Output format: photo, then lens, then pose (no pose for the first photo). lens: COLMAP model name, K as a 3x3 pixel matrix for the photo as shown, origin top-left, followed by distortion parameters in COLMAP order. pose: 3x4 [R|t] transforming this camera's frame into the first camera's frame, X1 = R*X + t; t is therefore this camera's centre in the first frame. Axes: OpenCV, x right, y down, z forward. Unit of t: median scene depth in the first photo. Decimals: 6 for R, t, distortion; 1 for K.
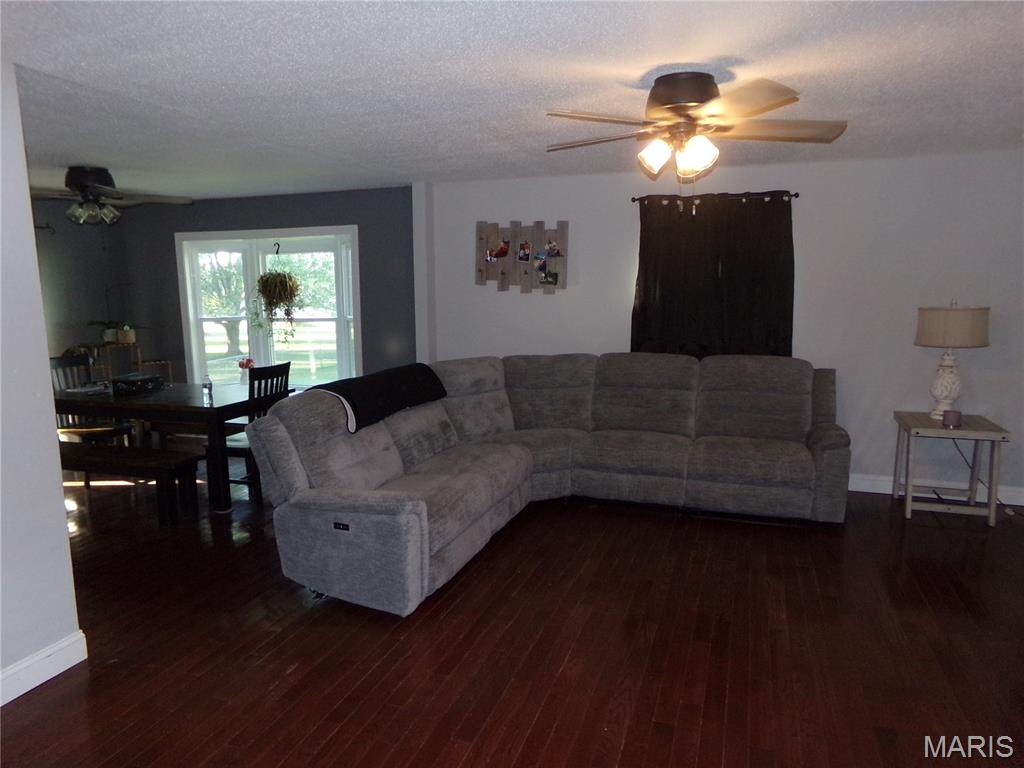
lens RADIAL K [[711.1, 0, 511.4], [0, 711.1, 381.4], [0, 0, 1]] dist [0.004562, 0.004239]
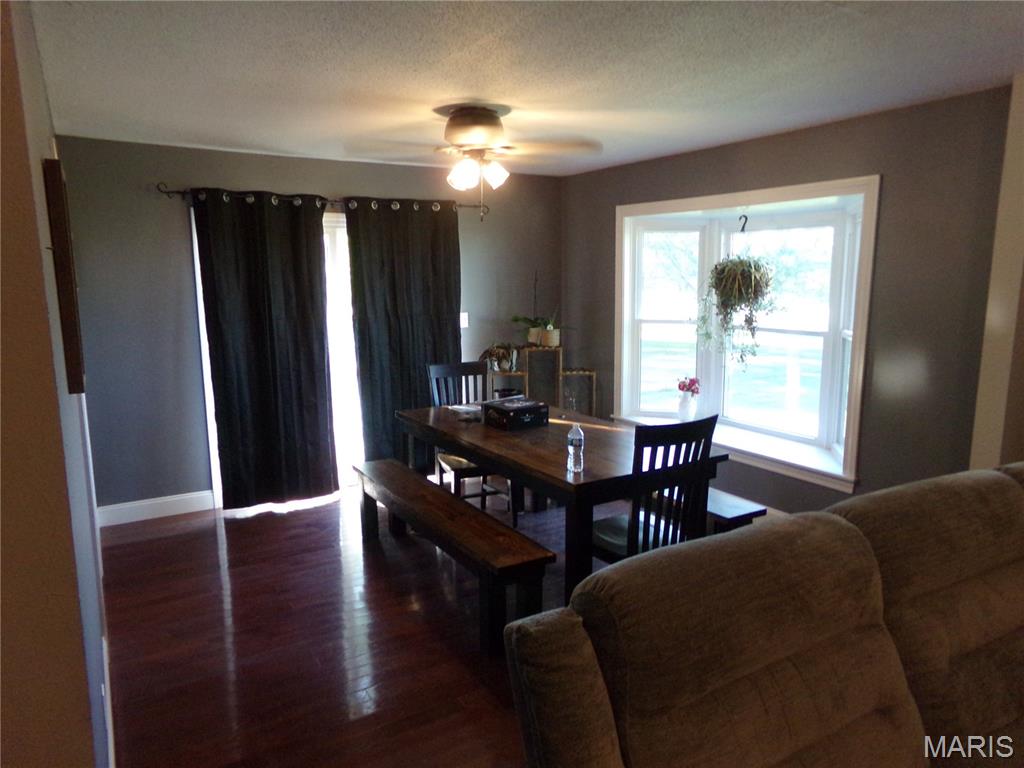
lens RADIAL K [[711.1, 0, 517.7], [0, 711.1, 382.1], [0, 0, 1]] dist [0.004562, 0.004239]
pose [[0.781334, 0.109275, -0.614473, -0.068091], [-0.100277, 0.993742, 0.049216, -0.049118], [0.616005, 0.023164, 0.787401, 0.343054]]
